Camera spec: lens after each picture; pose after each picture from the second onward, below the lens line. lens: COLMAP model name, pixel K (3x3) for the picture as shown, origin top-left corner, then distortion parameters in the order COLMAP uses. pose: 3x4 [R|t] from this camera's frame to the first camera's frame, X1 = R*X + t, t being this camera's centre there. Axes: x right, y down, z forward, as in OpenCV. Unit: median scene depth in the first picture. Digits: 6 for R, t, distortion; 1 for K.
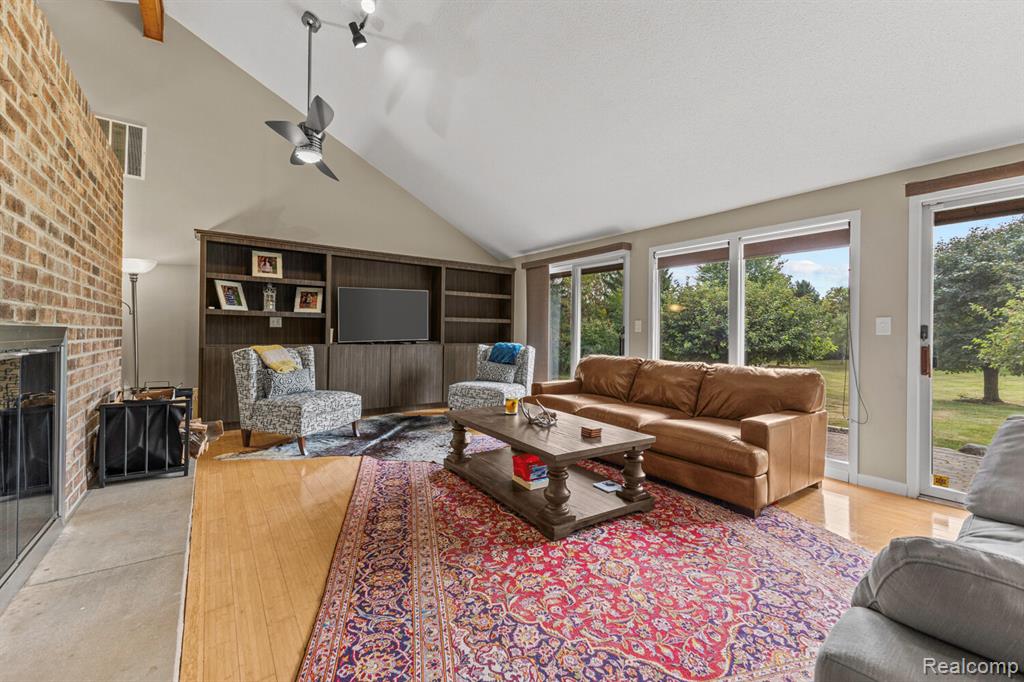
lens RADIAL K [[408.1, 0, 510.9], [0, 408.1, 337.6], [0, 0, 1]] dist [0.022605, -0.008434]
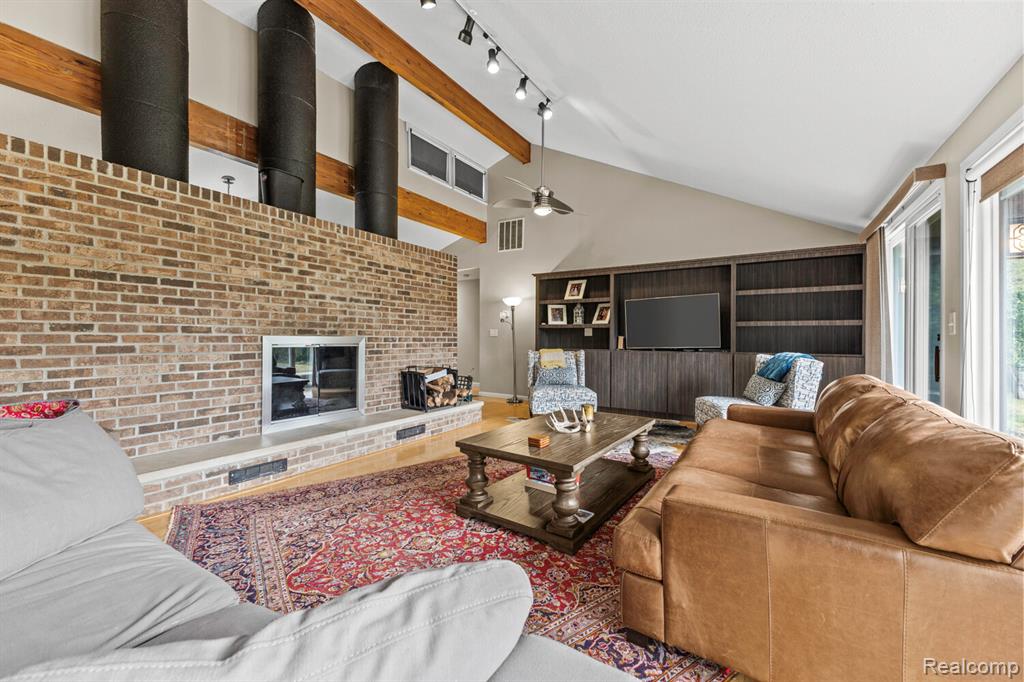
lens RADIAL K [[408.1, 0, 510.9], [0, 408.1, 337.6], [0, 0, 1]] dist [0.022605, -0.008434]
pose [[0.375041, -0.018946, -0.926815, 1.199941], [-0.014412, 0.999551, -0.026265, 0.033820], [0.926896, 0.023207, 0.374599, 0.691244]]
